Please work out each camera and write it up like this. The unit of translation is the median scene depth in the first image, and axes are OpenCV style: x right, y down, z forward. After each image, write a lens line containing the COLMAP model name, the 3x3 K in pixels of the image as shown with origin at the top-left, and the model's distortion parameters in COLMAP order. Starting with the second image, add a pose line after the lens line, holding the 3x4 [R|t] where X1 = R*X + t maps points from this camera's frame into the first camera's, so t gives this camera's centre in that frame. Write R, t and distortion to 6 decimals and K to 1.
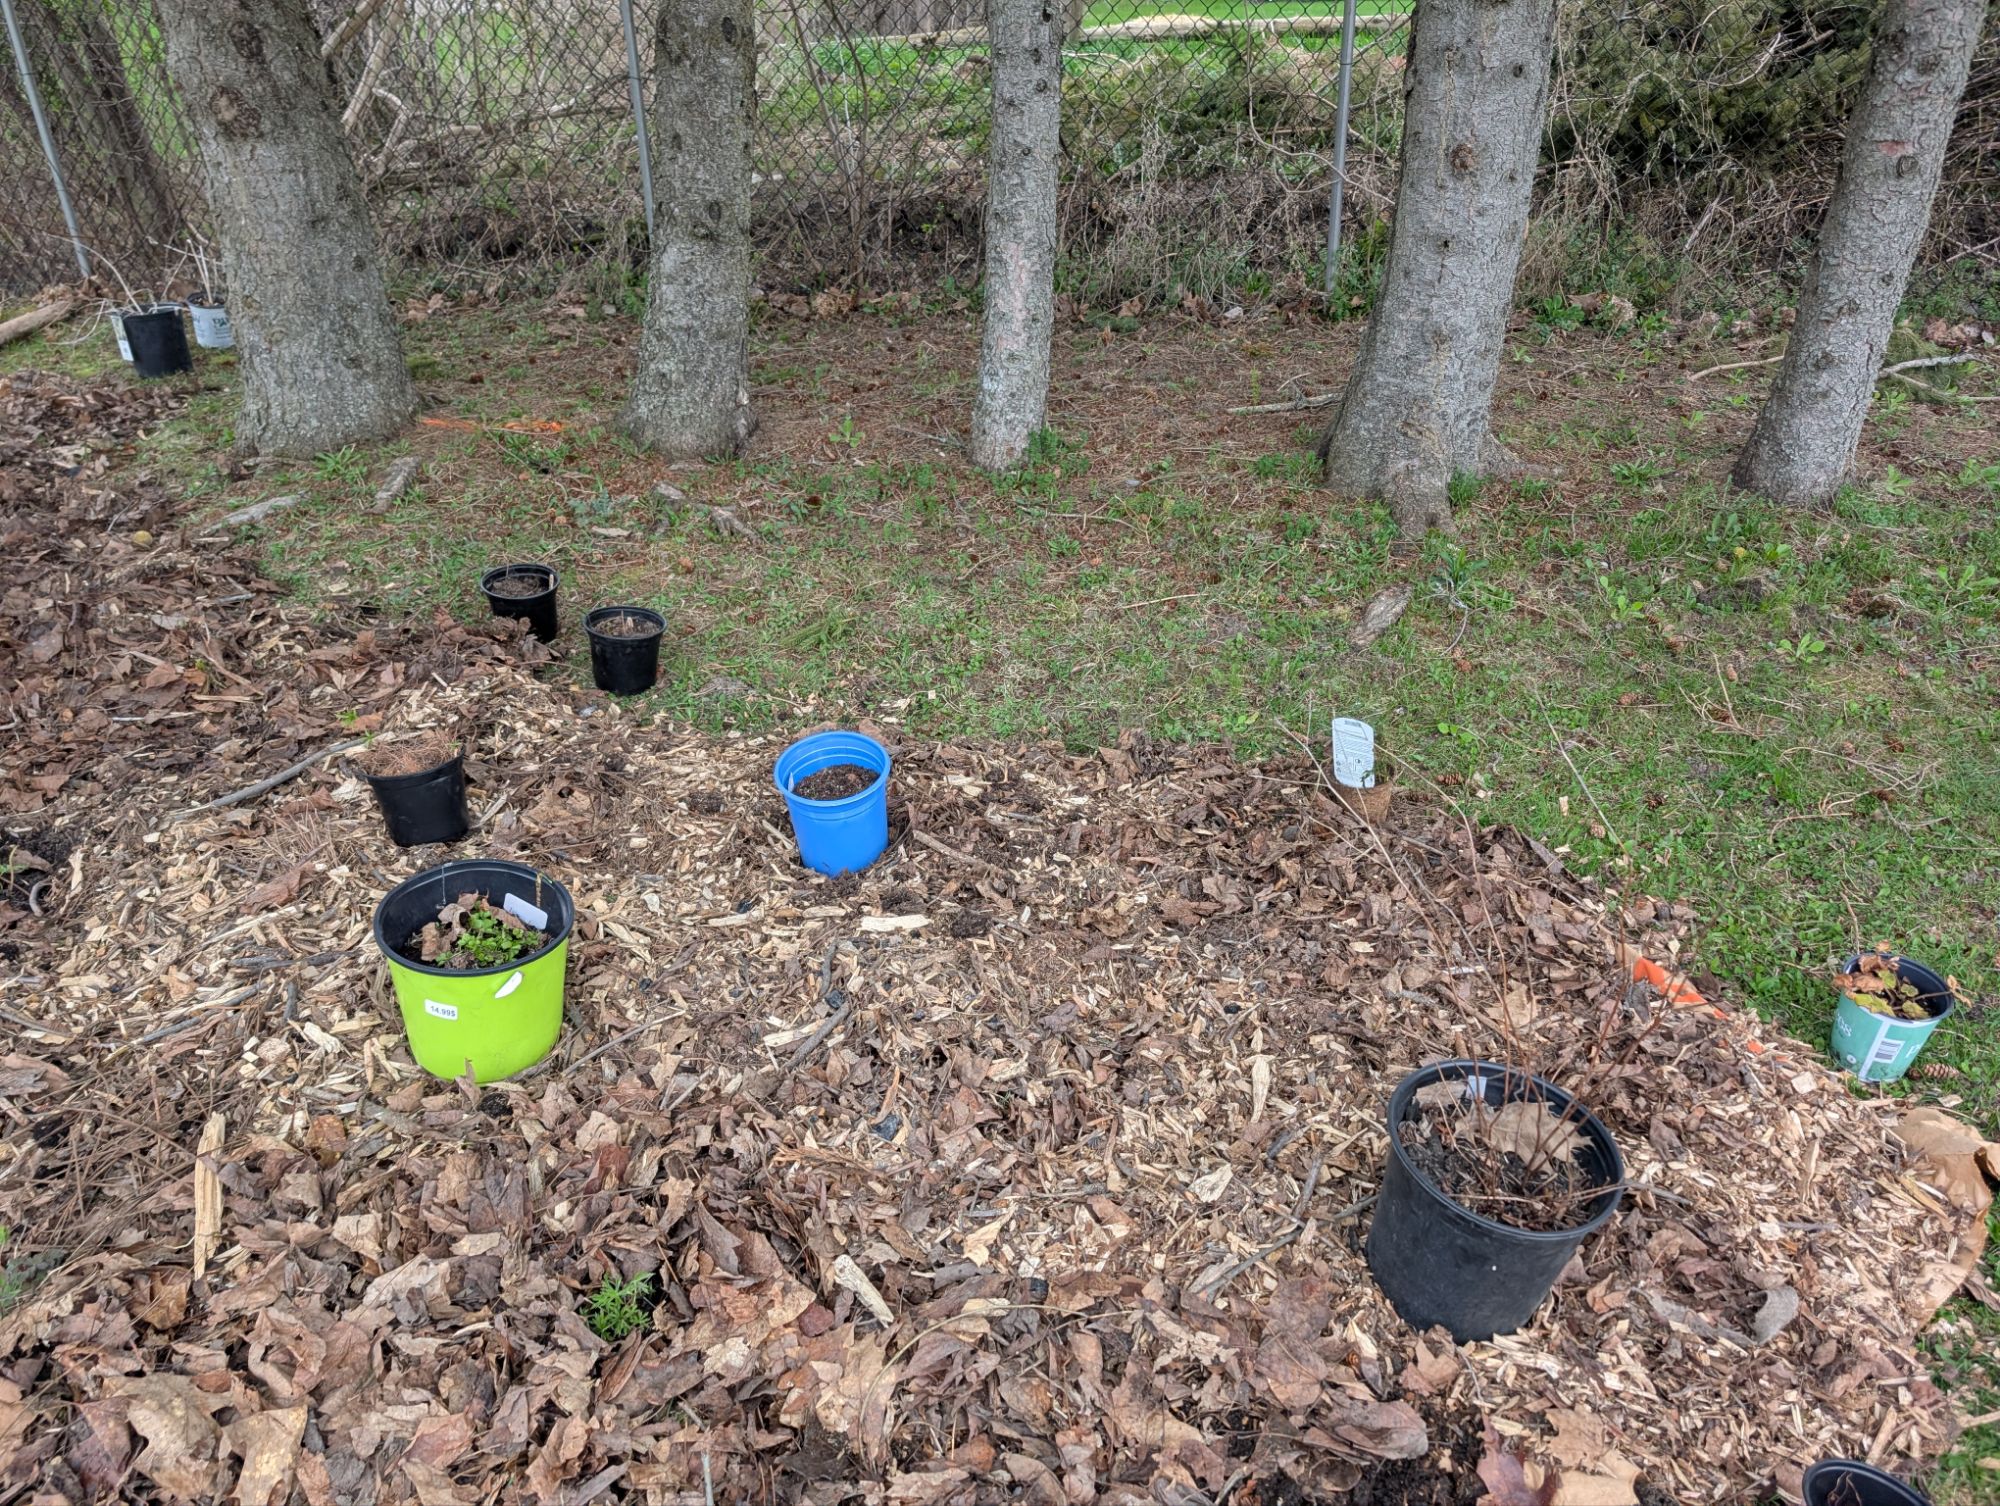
lens RADIAL K [[1382.7, 0, 995.4], [0, 1382.7, 764.8], [0, 0, 1]] dist [0.018922, -0.017658]
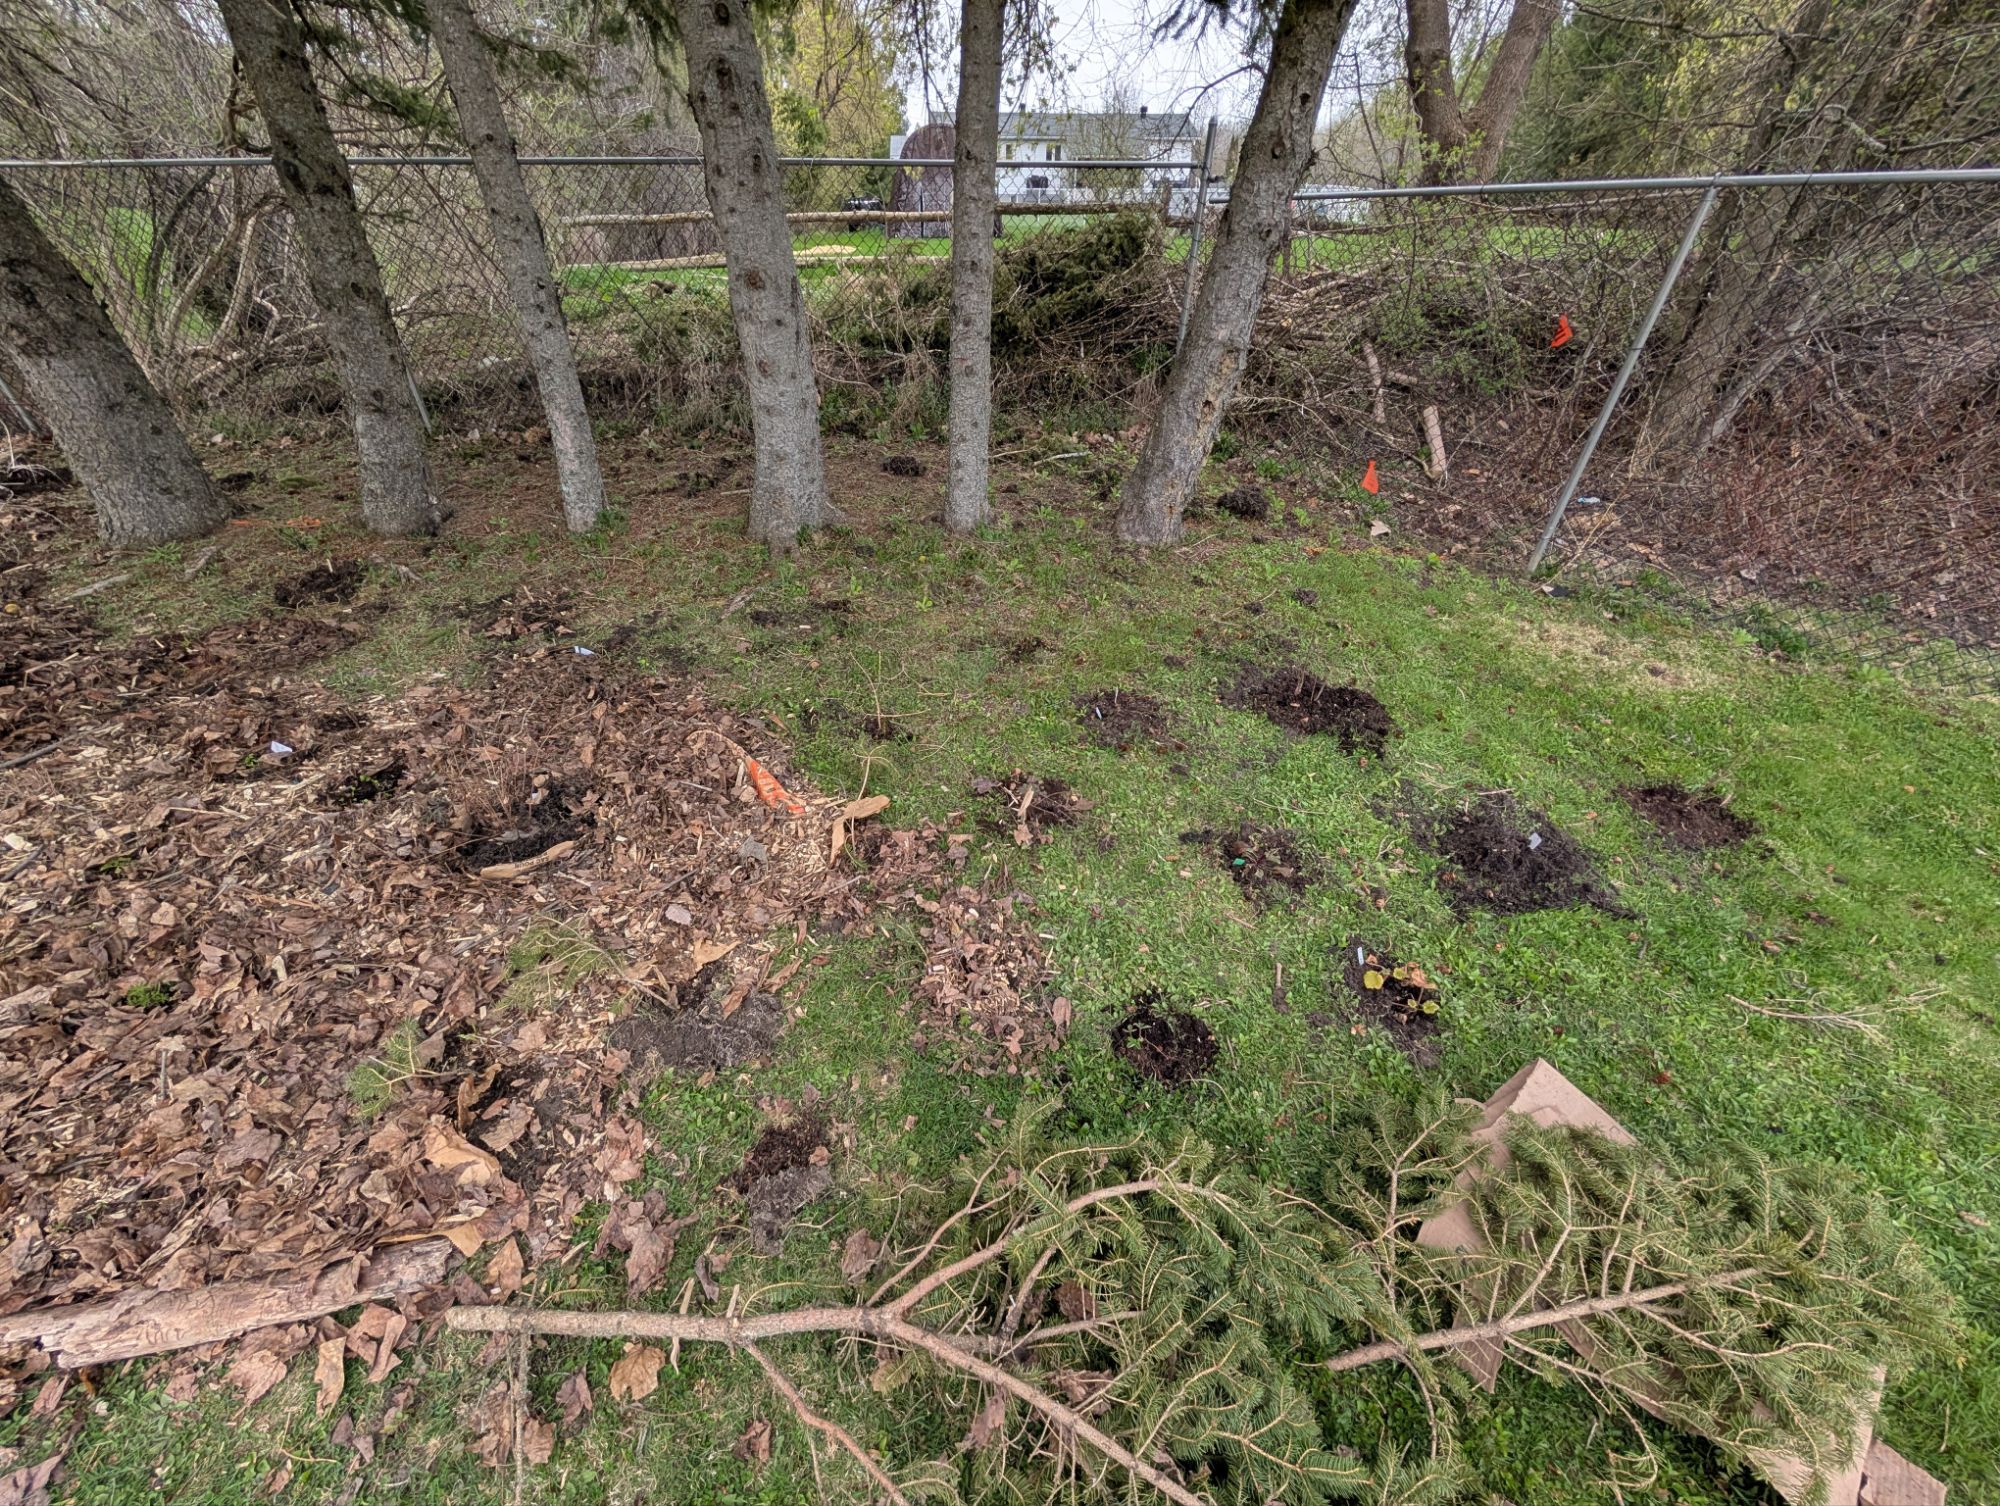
lens RADIAL K [[725.7, 0, 992.6], [0, 725.7, 743.3], [0, 0, 1]] dist [-0.001366, 0.000246]
pose [[0.971229, -0.117788, 0.206978, 0.425238], [0.093661, 0.988006, 0.122764, 0.002120], [-0.218956, -0.099847, 0.970613, -0.161846]]
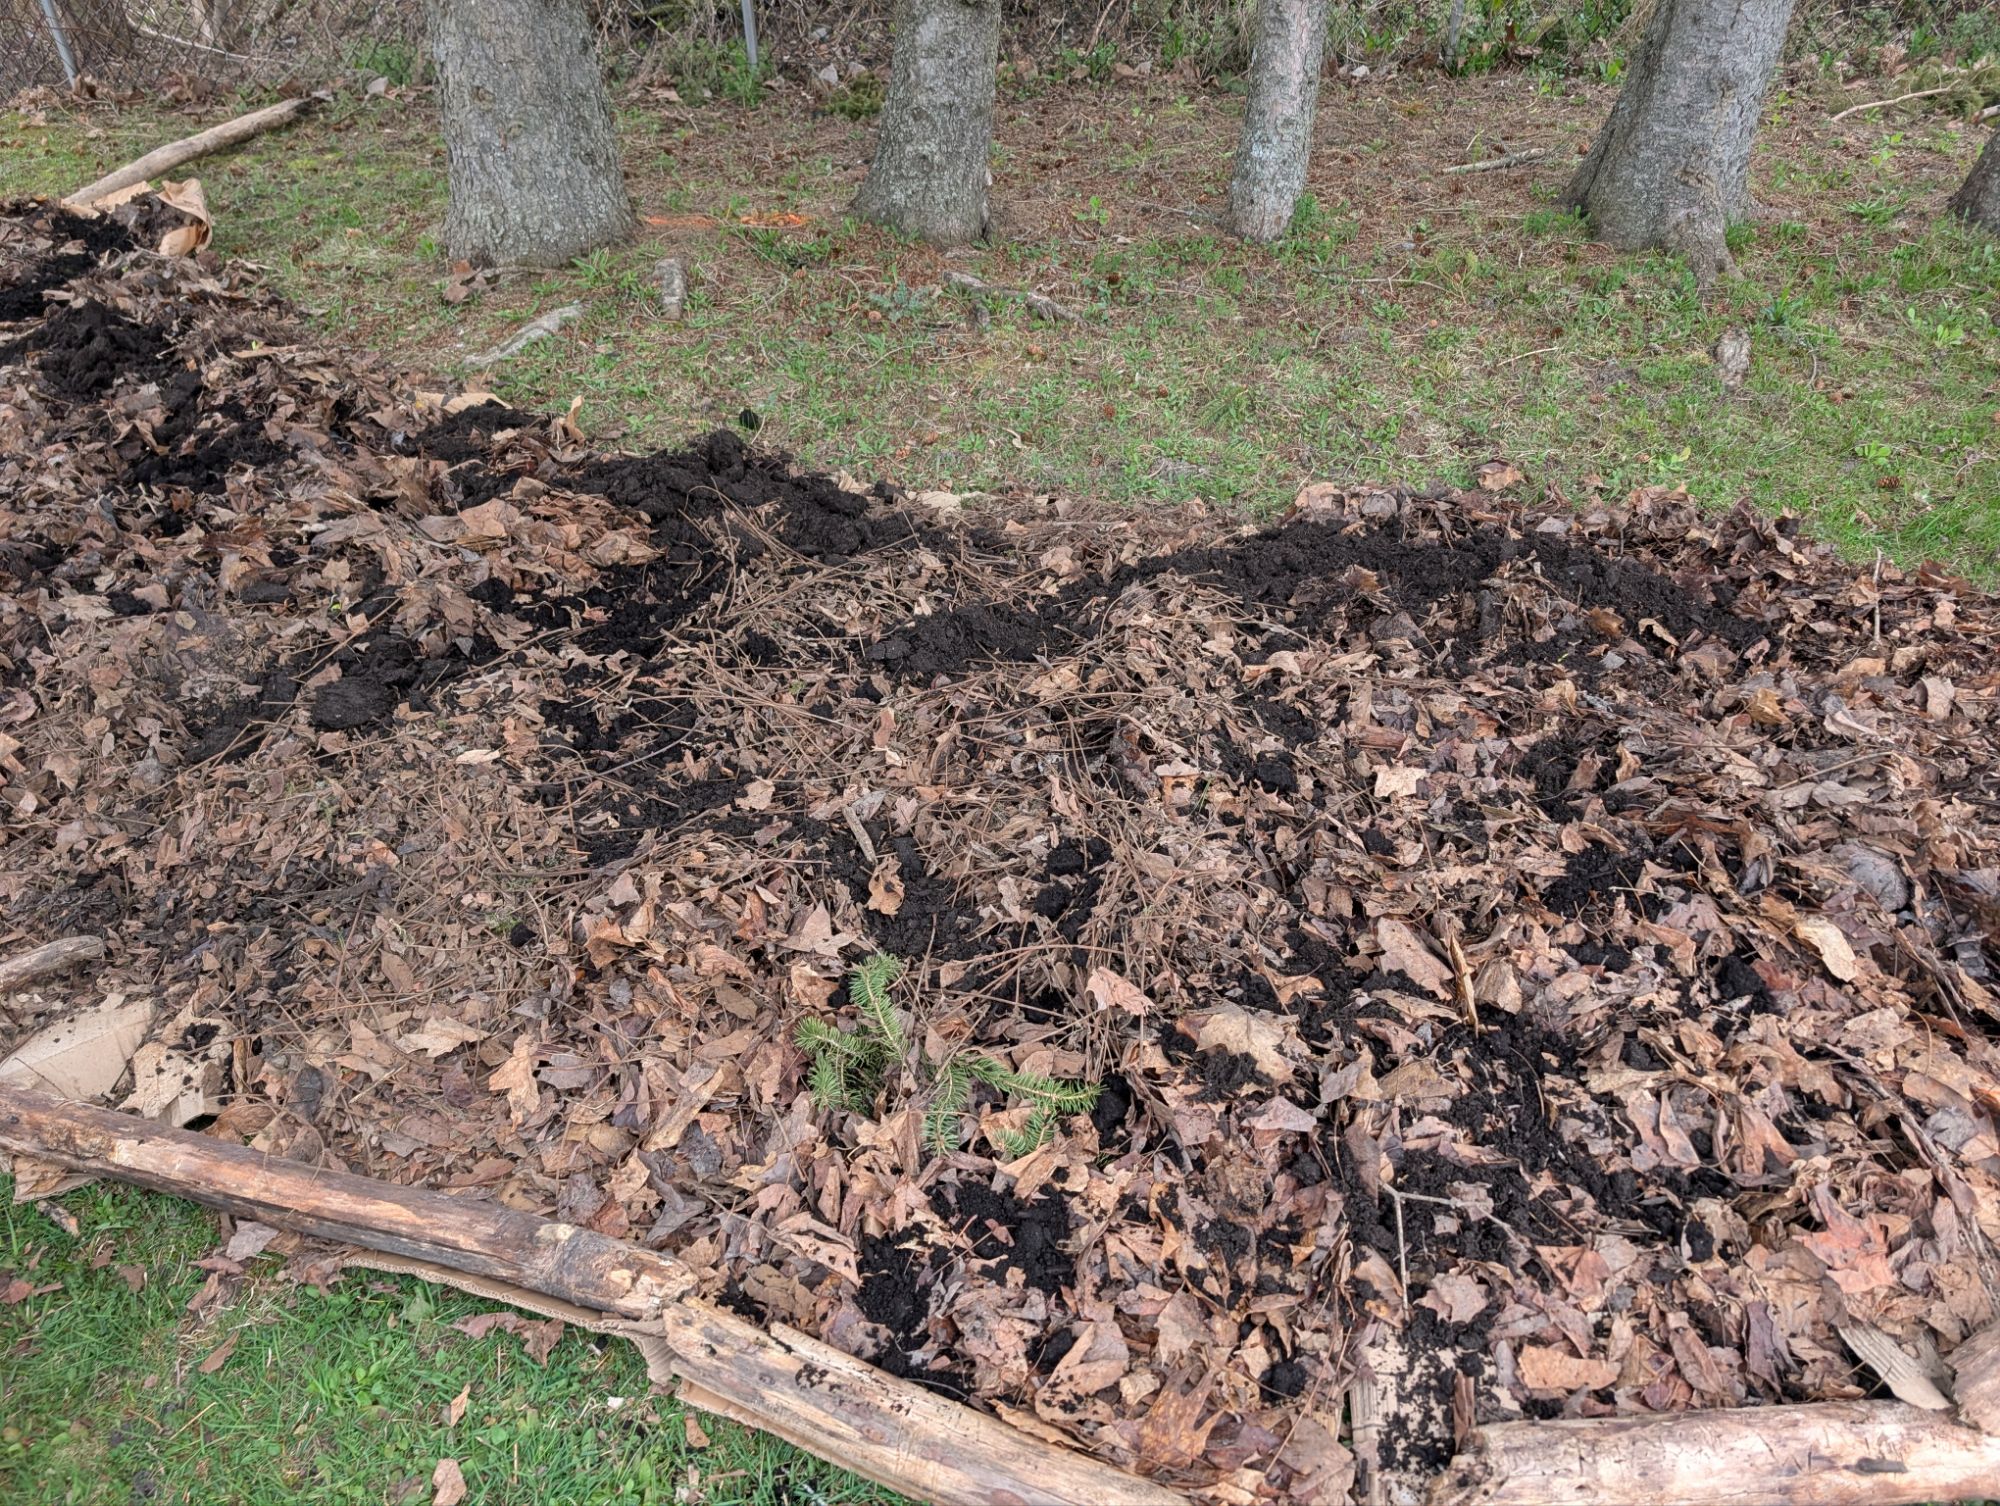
lens RADIAL K [[1382.7, 0, 997.0], [0, 1382.7, 765.0], [0, 0, 1]] dist [0.018922, -0.017658]
pose [[0.987888, -0.096363, 0.121620, -0.483546], [0.078409, 0.986373, 0.144637, 0.004976], [-0.133900, -0.133349, 0.981982, -0.031065]]
